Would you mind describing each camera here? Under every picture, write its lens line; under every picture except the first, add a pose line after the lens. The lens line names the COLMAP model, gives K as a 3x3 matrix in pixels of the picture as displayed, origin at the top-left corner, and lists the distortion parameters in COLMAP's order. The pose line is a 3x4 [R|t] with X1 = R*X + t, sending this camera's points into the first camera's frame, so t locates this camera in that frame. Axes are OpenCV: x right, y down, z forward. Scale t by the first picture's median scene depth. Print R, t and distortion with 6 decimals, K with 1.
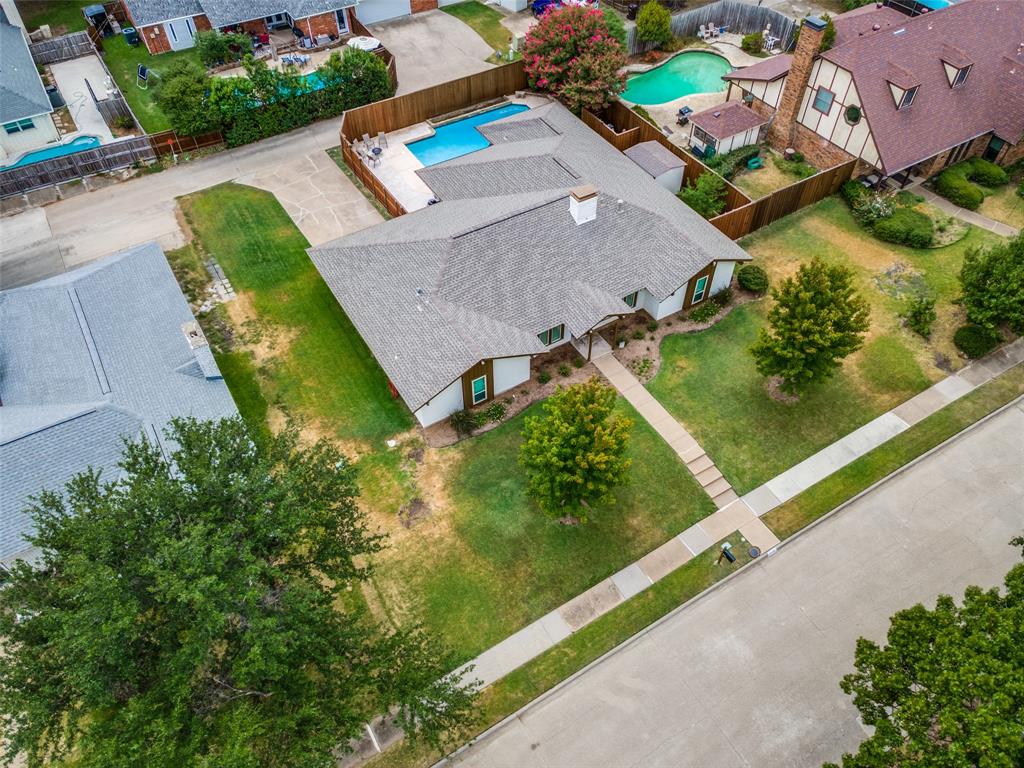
lens RADIAL K [[732.7, 0, 511.7], [0, 732.7, 381.1], [0, 0, 1]] dist [0.046653, 0.002676]
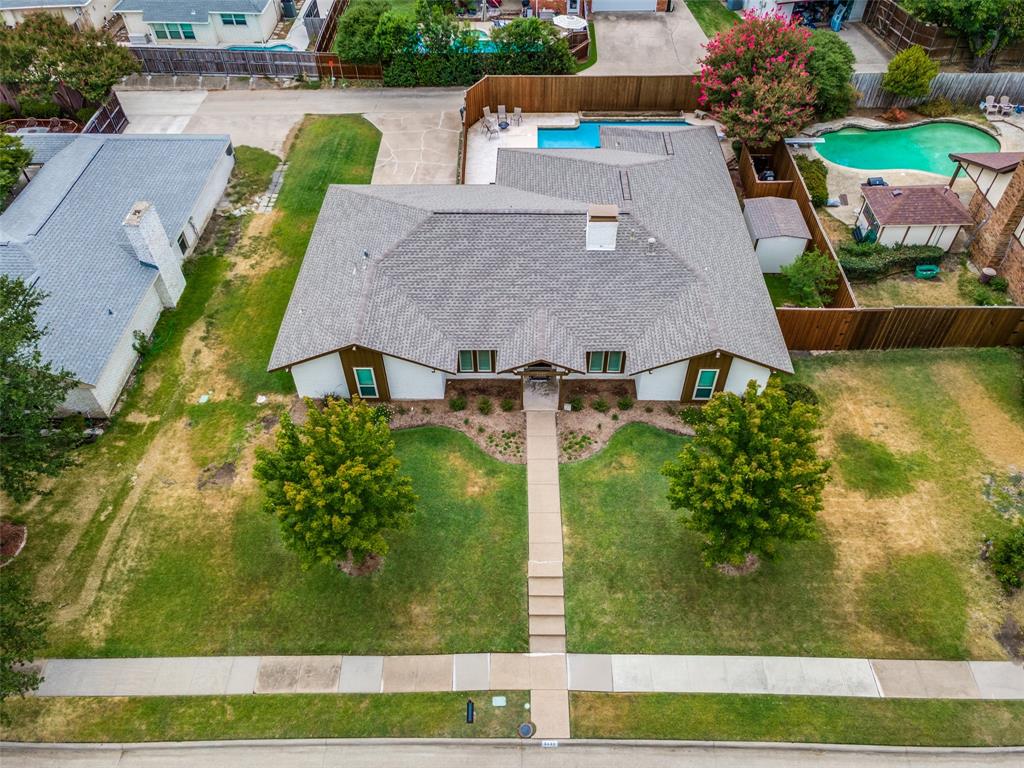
lens RADIAL K [[732.7, 0, 512.4], [0, 732.7, 383.6], [0, 0, 1]] dist [0.046653, 0.002676]
pose [[0.852790, 0.383881, -0.354097, 0.352532], [-0.395503, 0.917497, 0.042160, -0.078796], [0.341068, 0.104093, 0.934258, 0.236181]]
